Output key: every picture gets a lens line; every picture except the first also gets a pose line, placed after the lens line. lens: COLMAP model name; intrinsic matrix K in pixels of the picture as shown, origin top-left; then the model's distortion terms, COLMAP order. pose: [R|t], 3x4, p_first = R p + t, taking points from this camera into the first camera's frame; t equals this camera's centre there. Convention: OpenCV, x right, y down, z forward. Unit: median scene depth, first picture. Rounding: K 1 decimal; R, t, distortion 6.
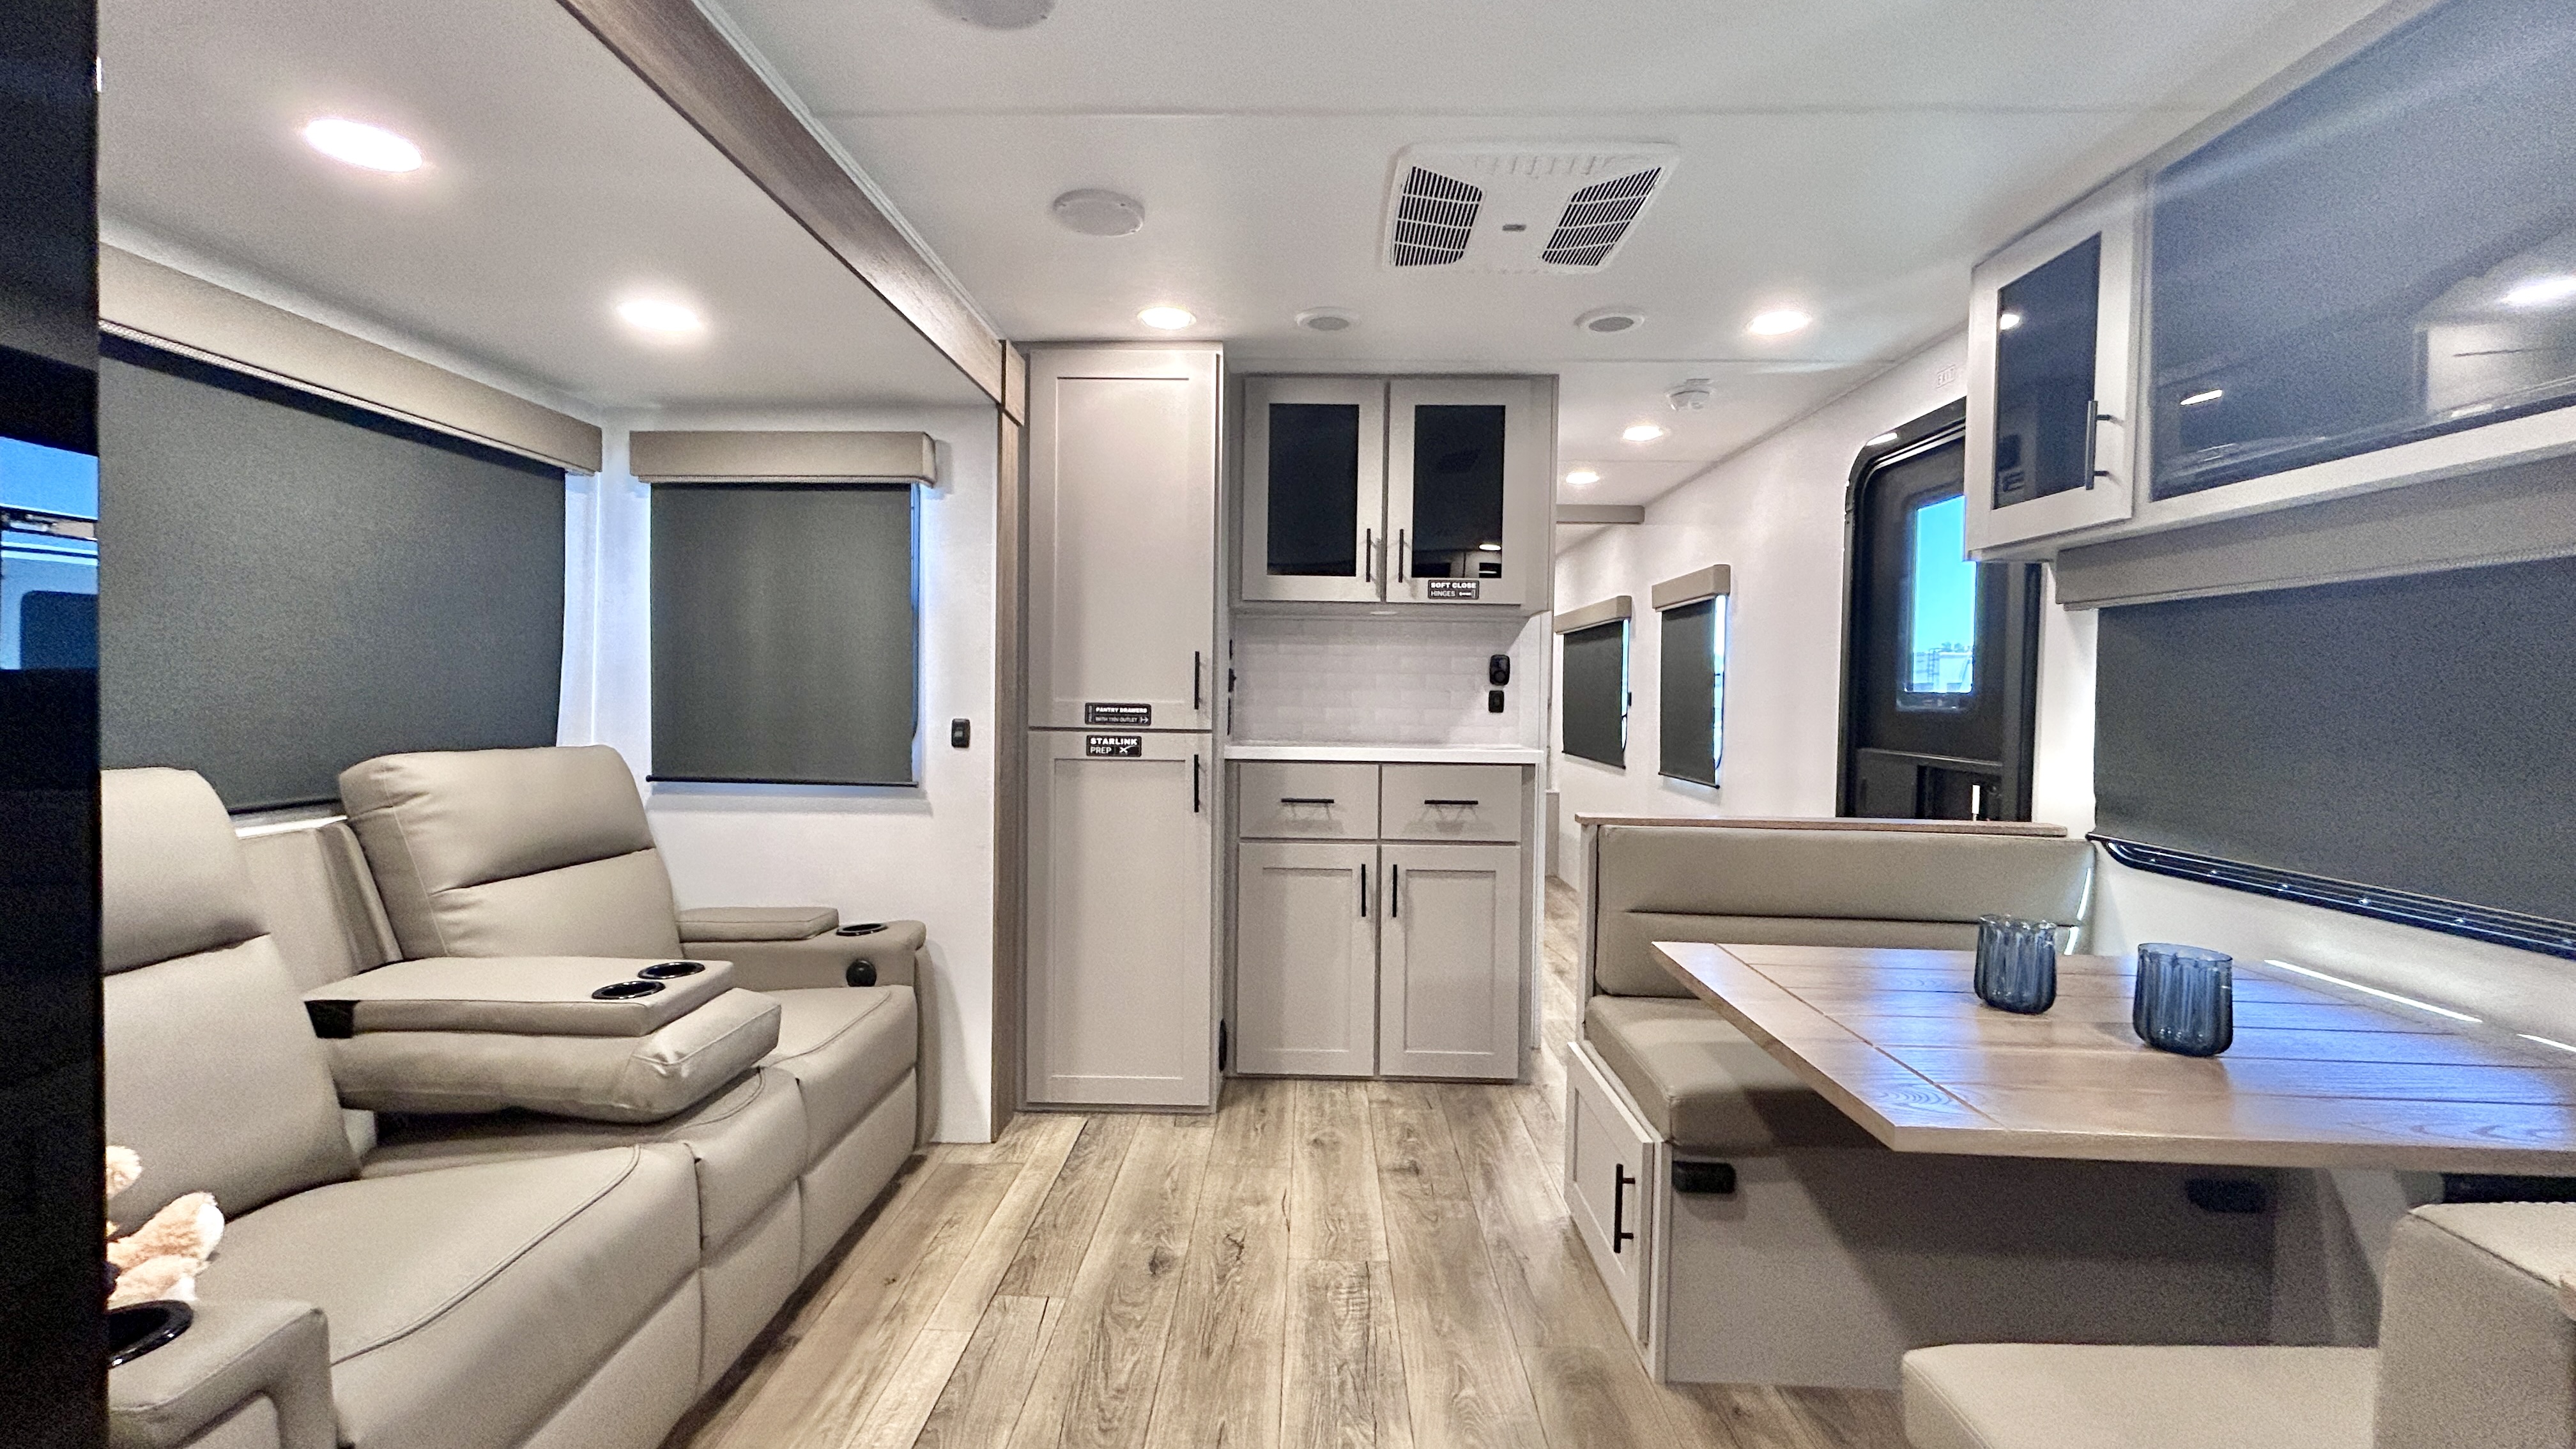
lens RADIAL K [[1037.8, 0, 1288.0], [0, 1037.8, 724.5], [0, 0, 1]] dist [0.001862, 0.000117]
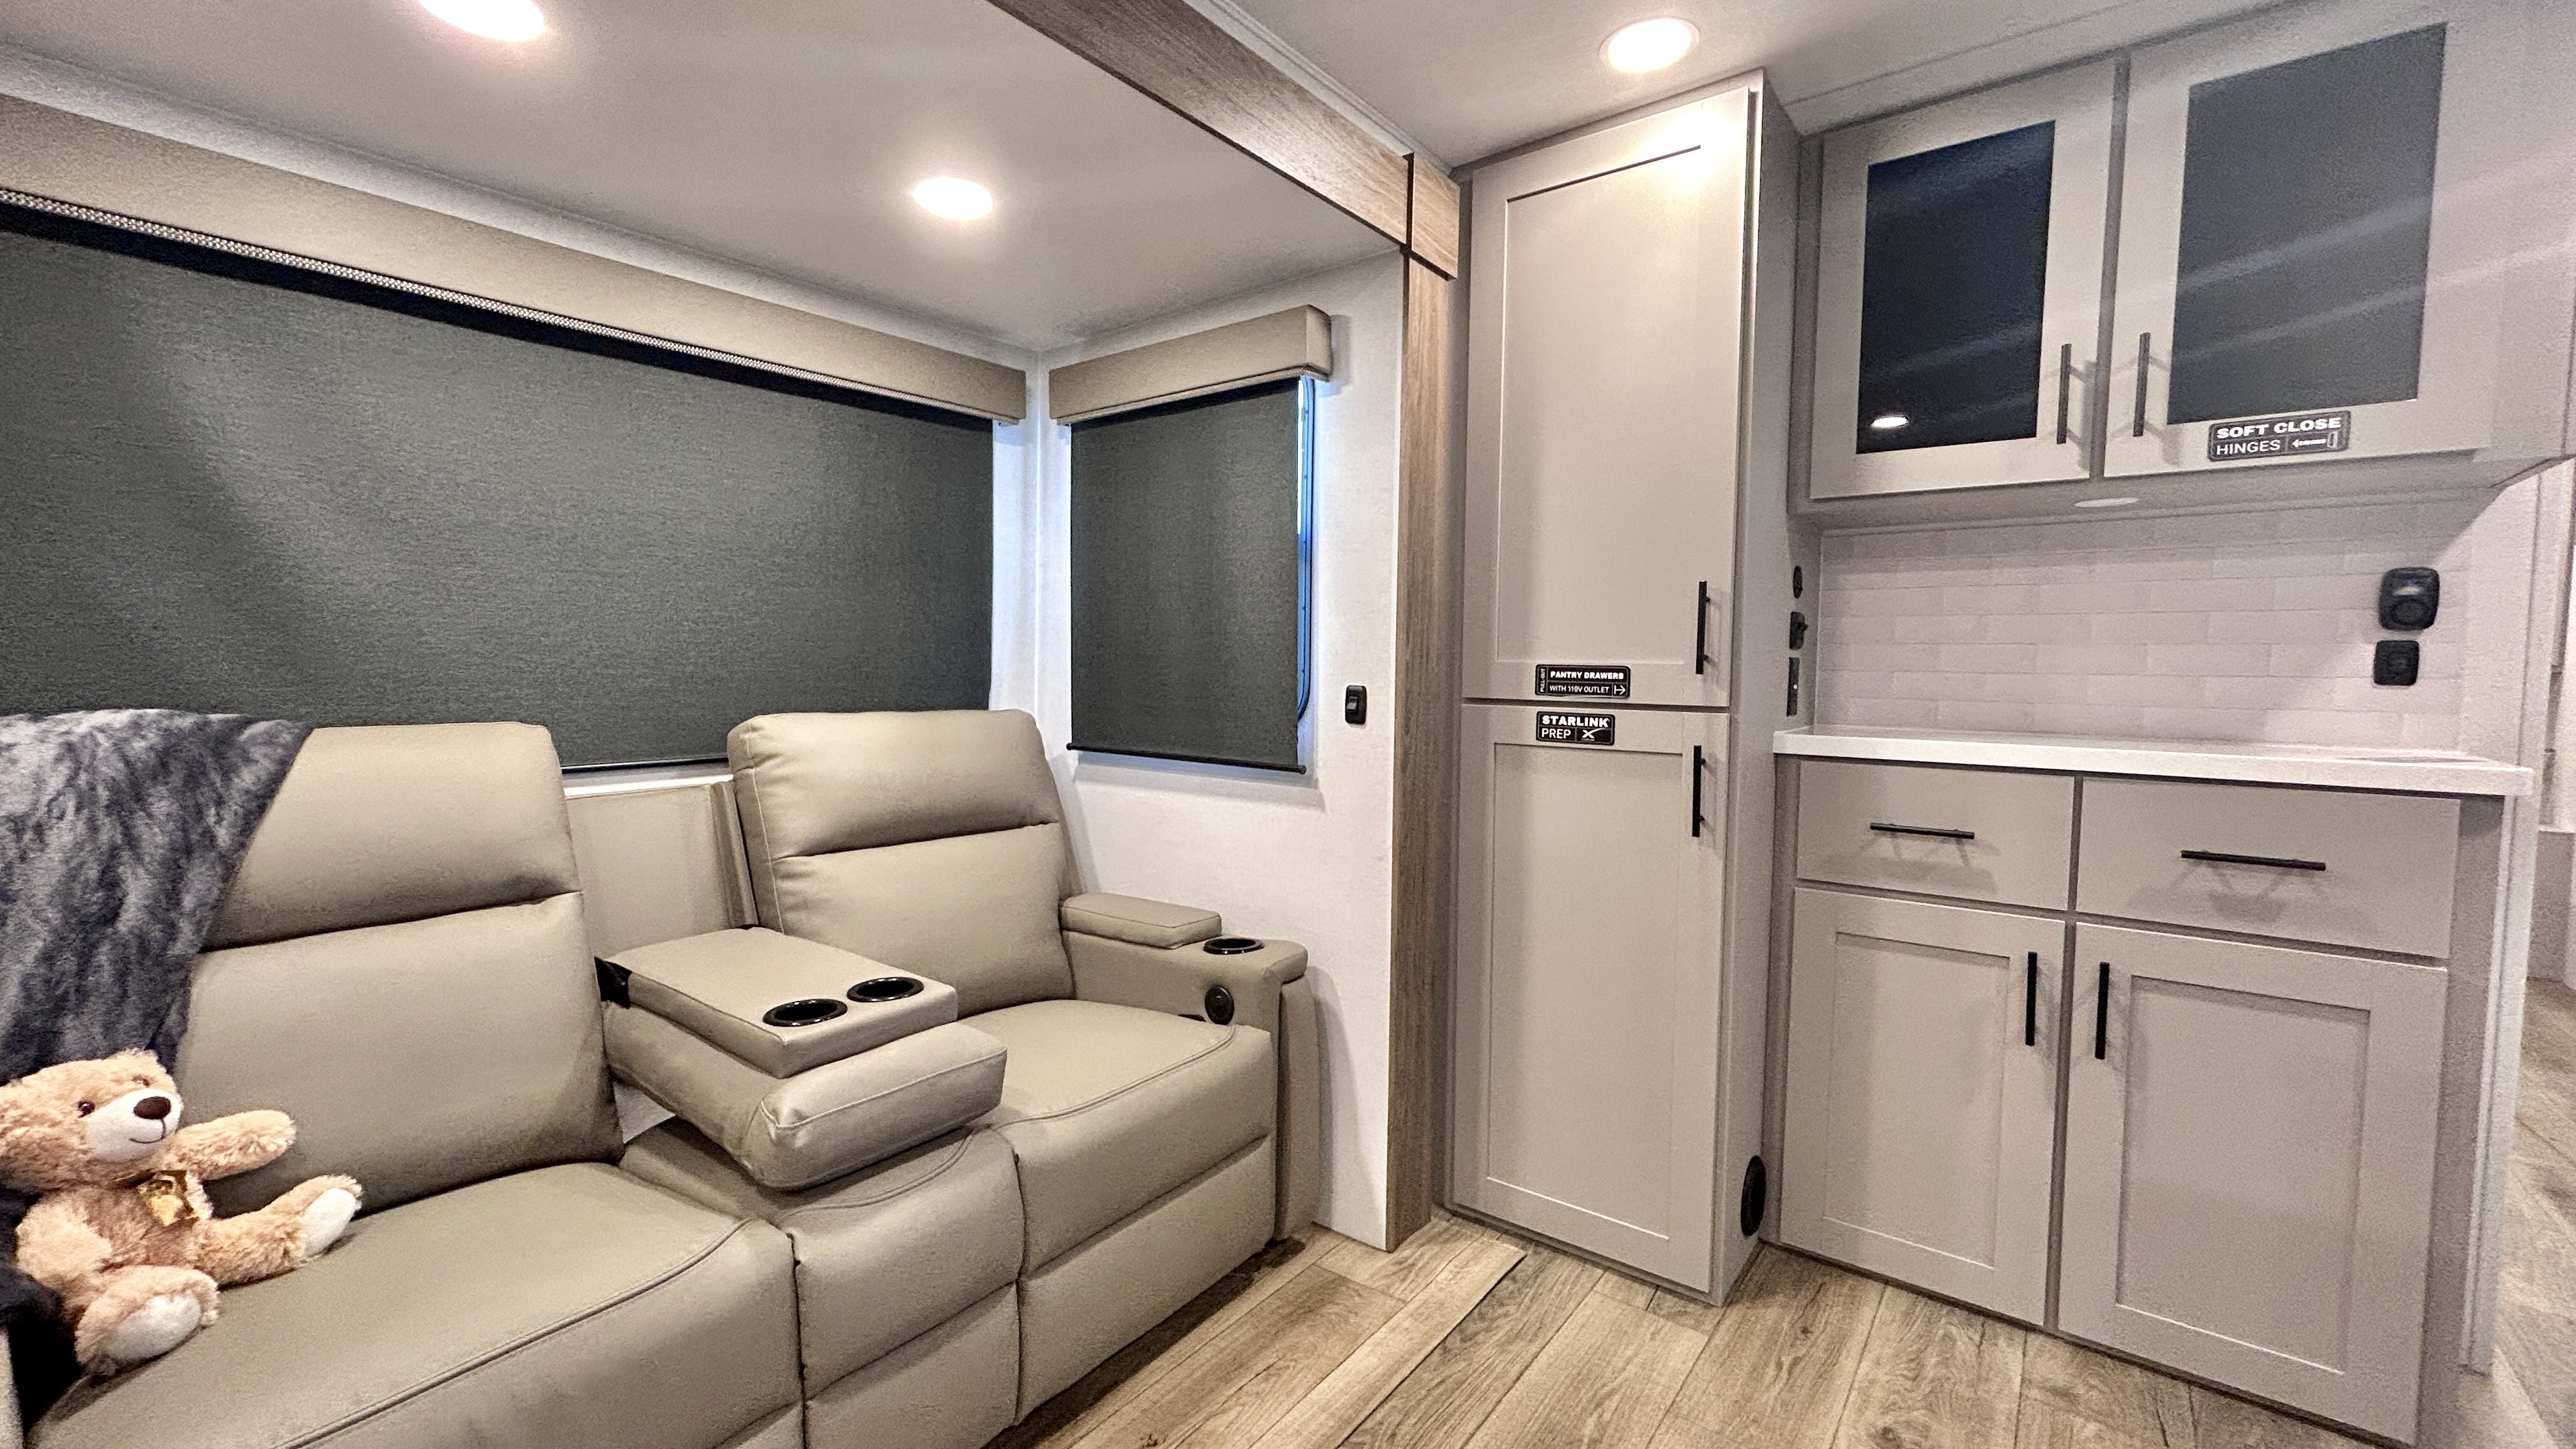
lens RADIAL K [[1037.8, 0, 1288.0], [0, 1037.8, 724.5], [0, 0, 1]] dist [0.001862, 0.000117]
pose [[0.804138, 0.031741, -0.593594, 0.085719], [-0.015227, 0.999346, 0.032809, -0.000974], [0.594247, -0.017345, 0.804096, 0.340846]]
